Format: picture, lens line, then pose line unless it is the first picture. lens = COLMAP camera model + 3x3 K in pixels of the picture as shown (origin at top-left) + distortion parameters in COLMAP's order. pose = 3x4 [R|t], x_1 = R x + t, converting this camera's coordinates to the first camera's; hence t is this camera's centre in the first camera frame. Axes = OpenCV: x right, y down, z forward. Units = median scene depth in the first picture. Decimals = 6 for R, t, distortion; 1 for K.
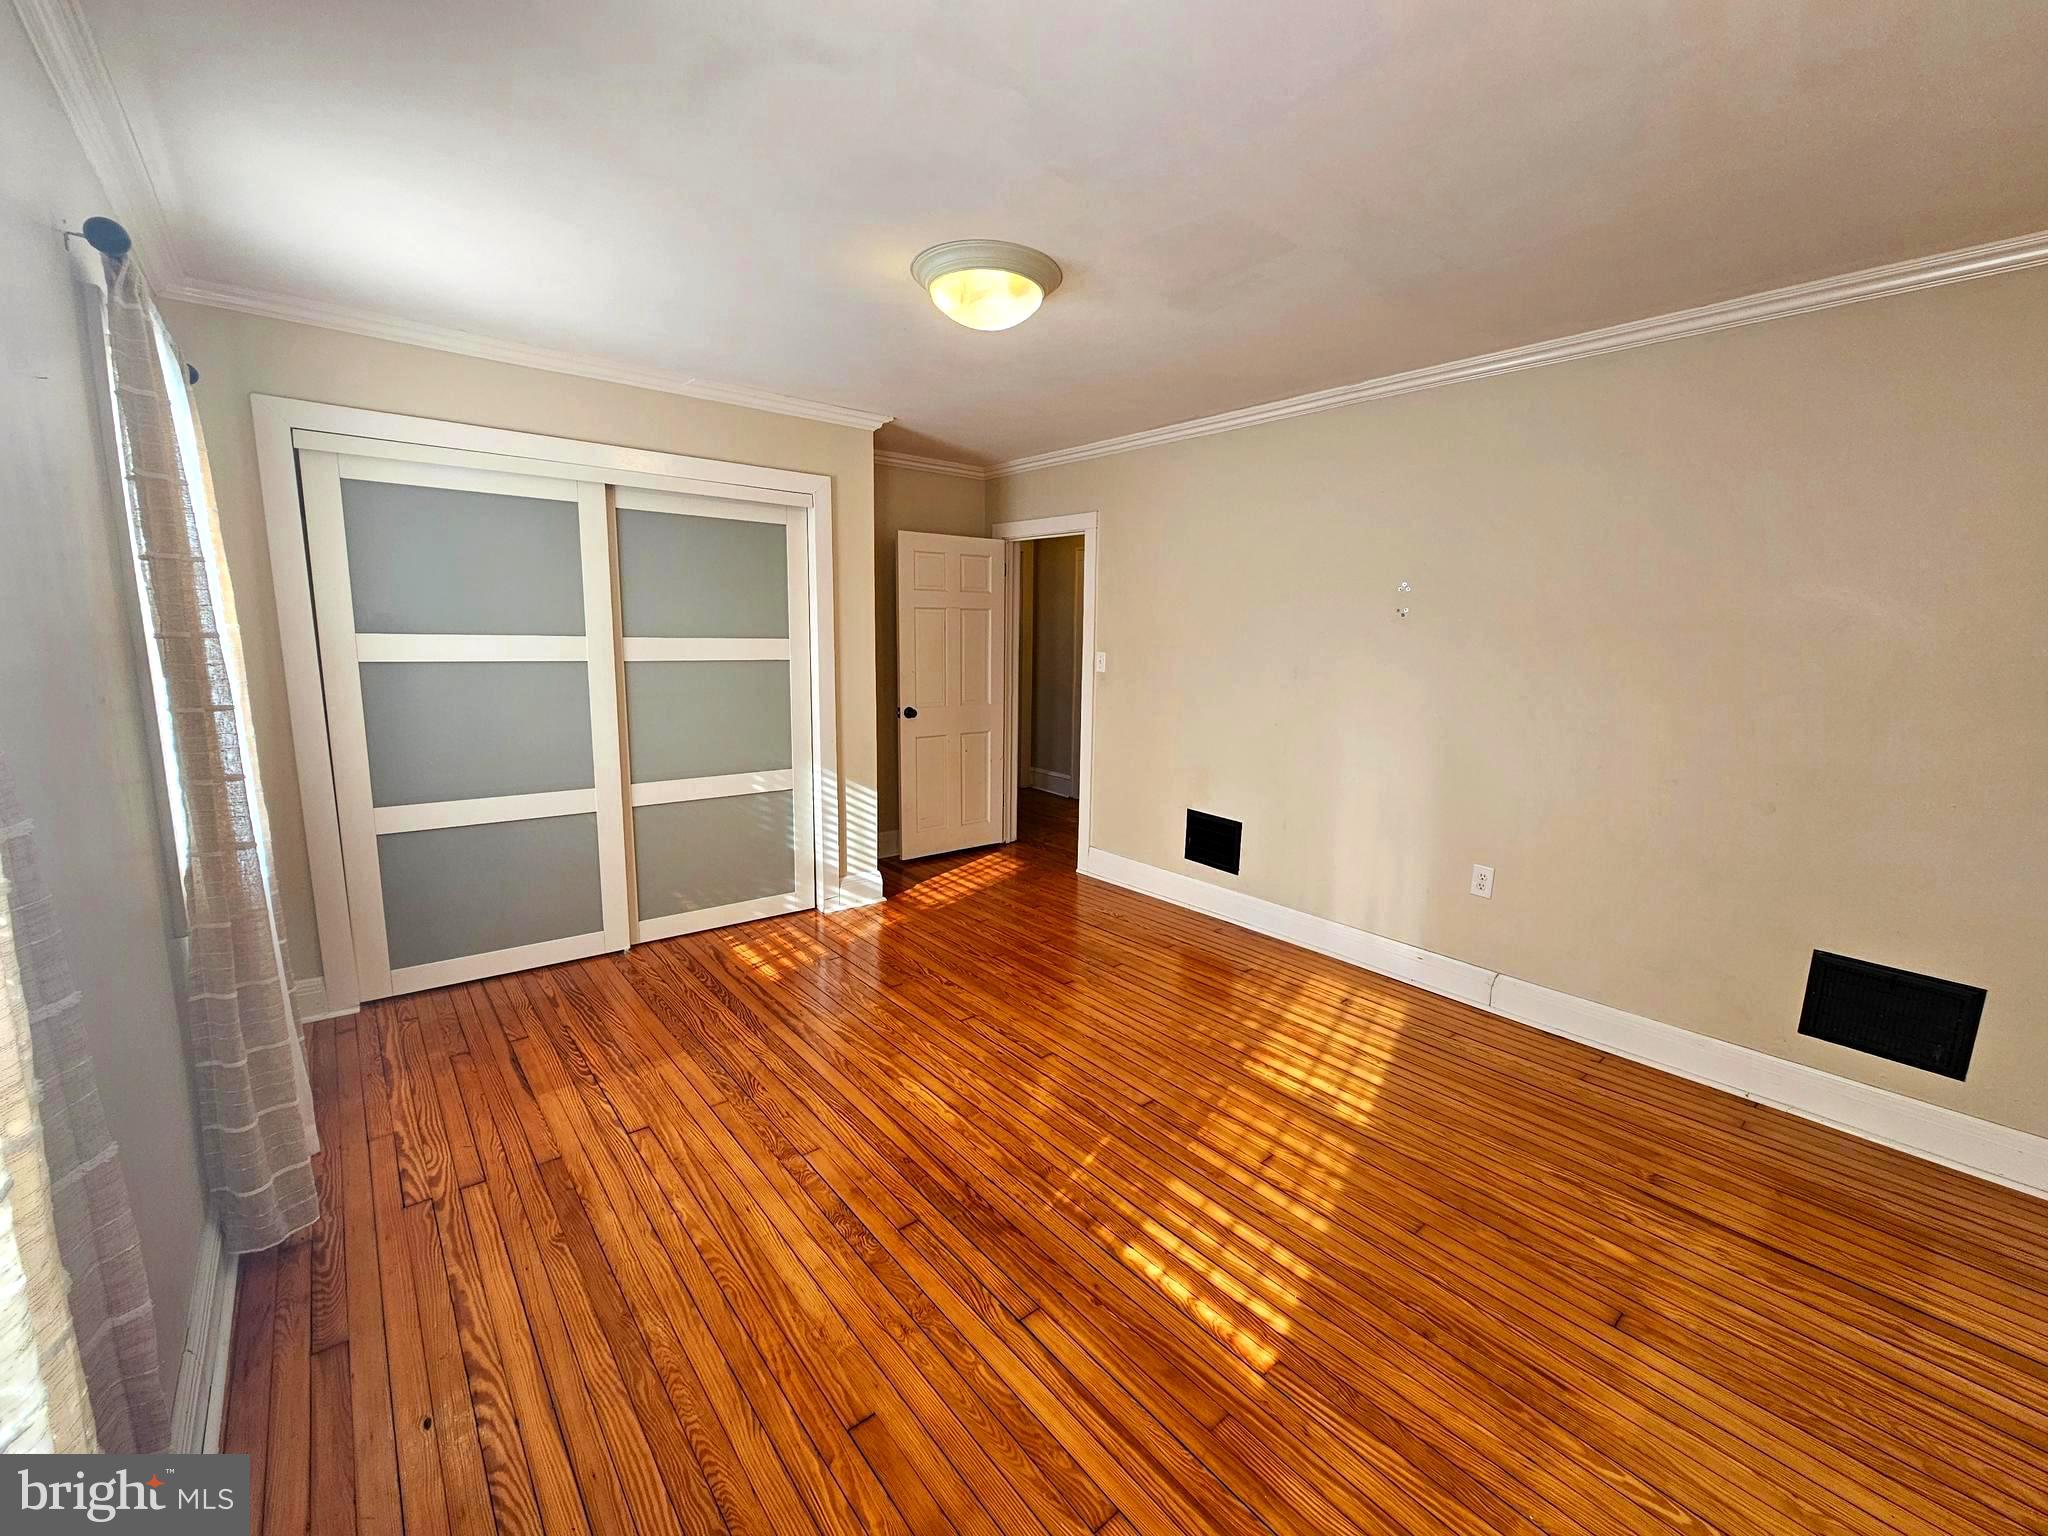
lens RADIAL K [[837.5, 0, 1041.8], [0, 837.5, 762.5], [0, 0, 1]] dist [-0.004356, 0.001462]
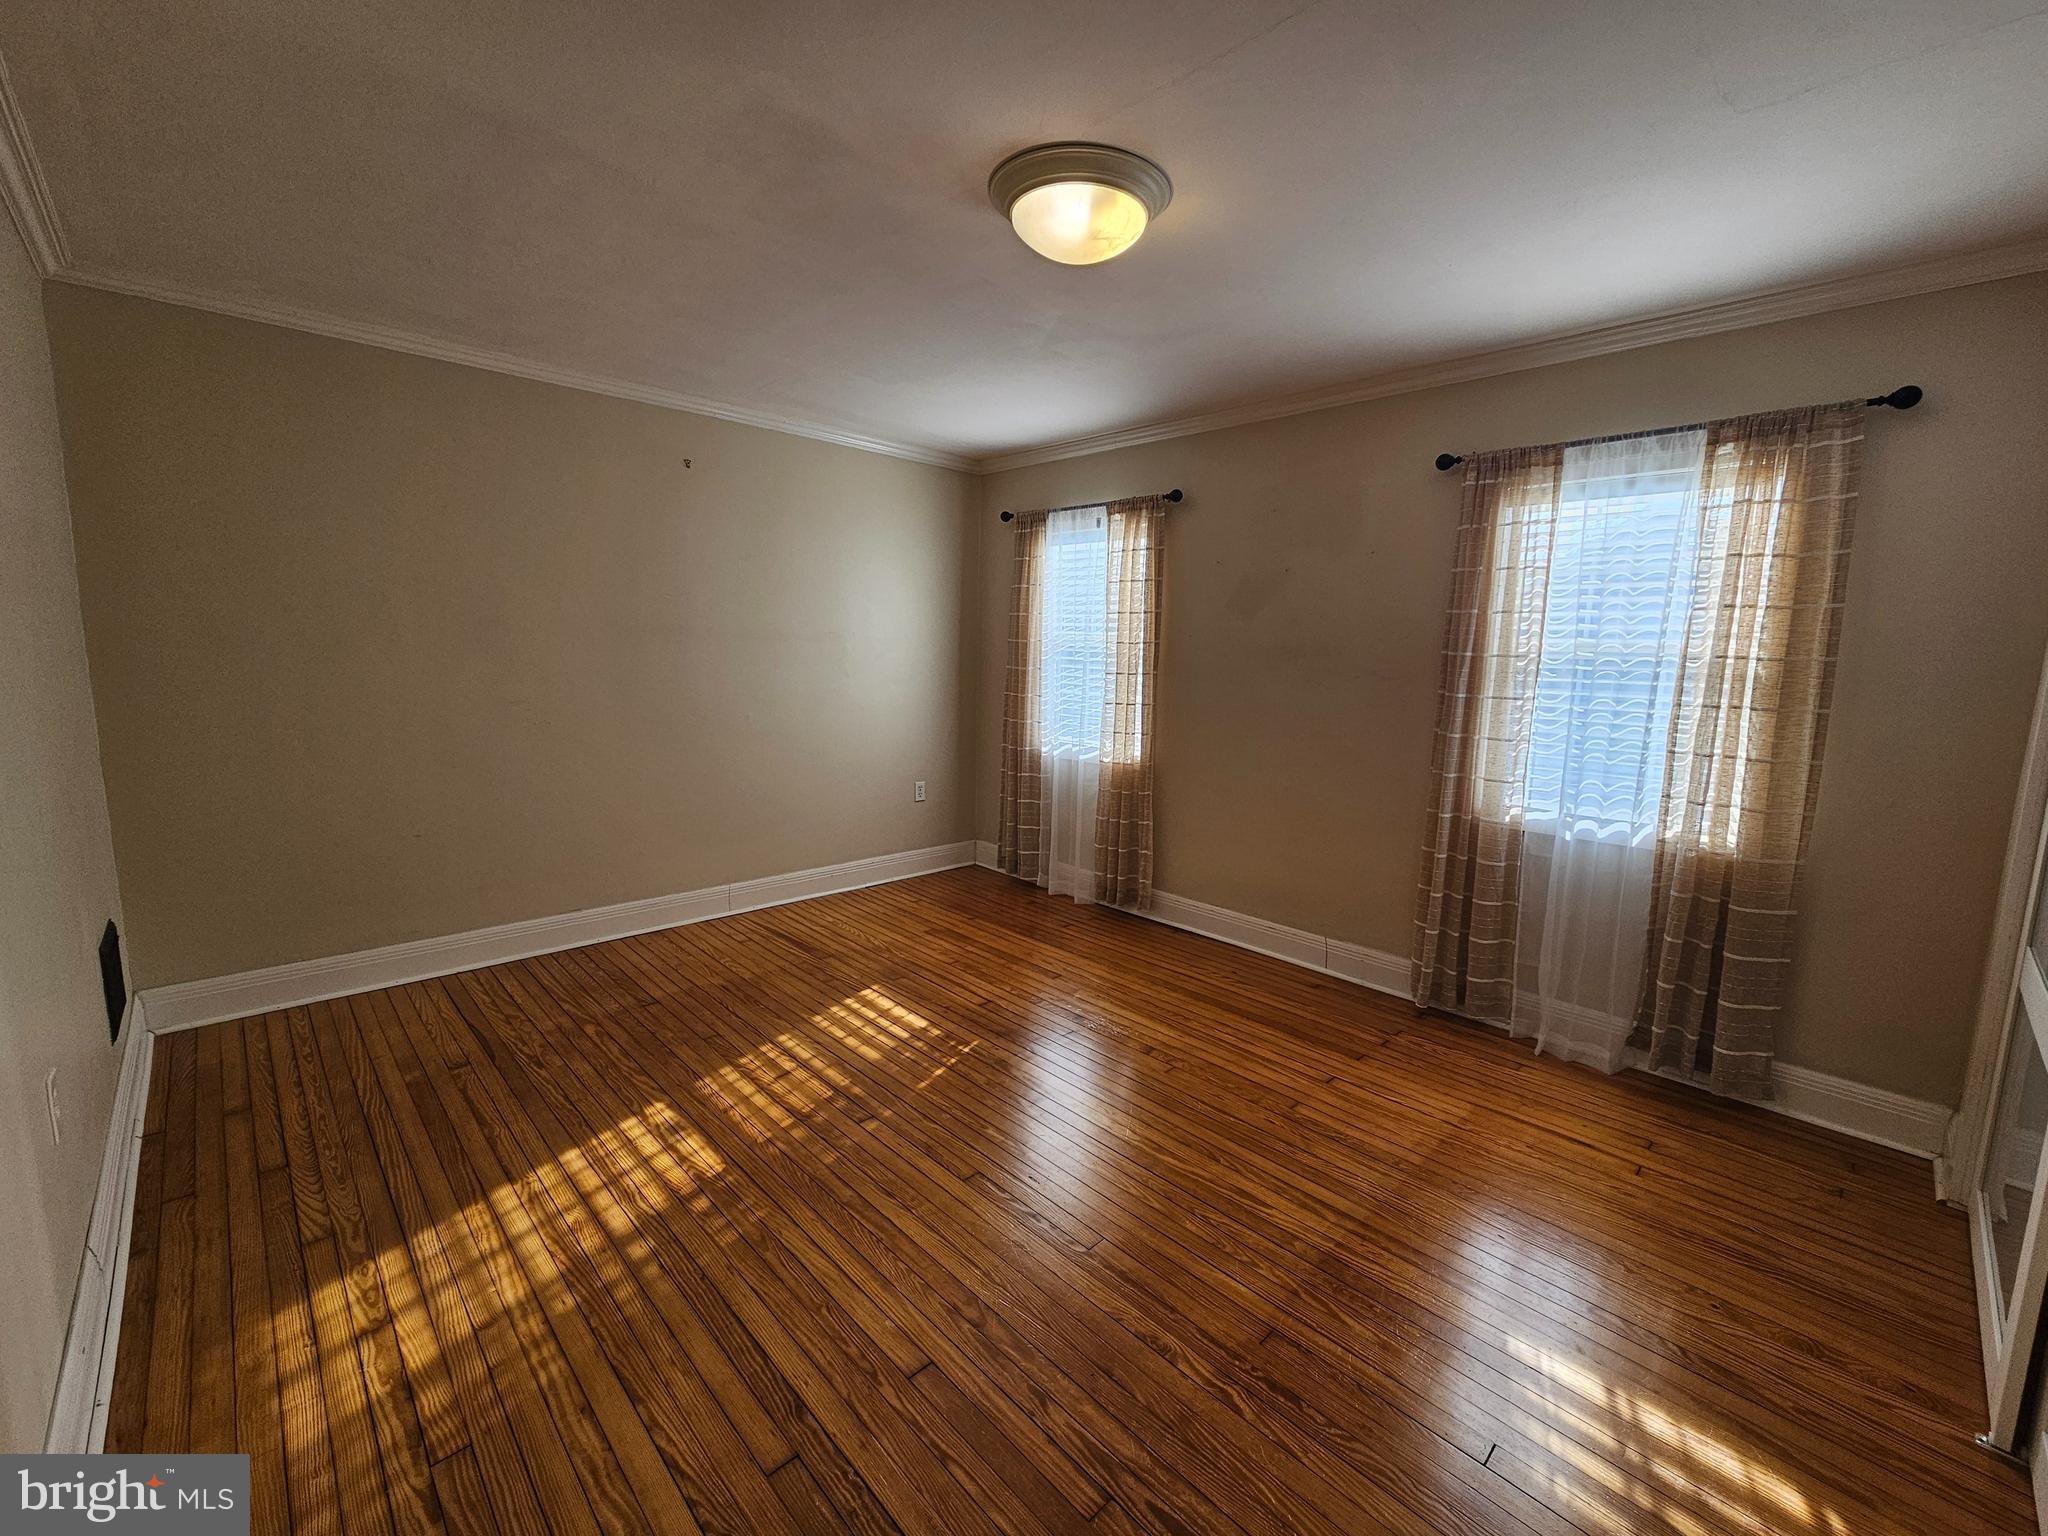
lens RADIAL K [[837.5, 0, 1040.8], [0, 837.5, 763.5], [0, 0, 1]] dist [-0.004356, 0.001462]
pose [[-0.996306, -0.032098, -0.079647, 0.016222], [-0.054334, 0.953872, 0.295255, -0.233018], [0.066496, 0.298492, -0.952093, 1.550068]]
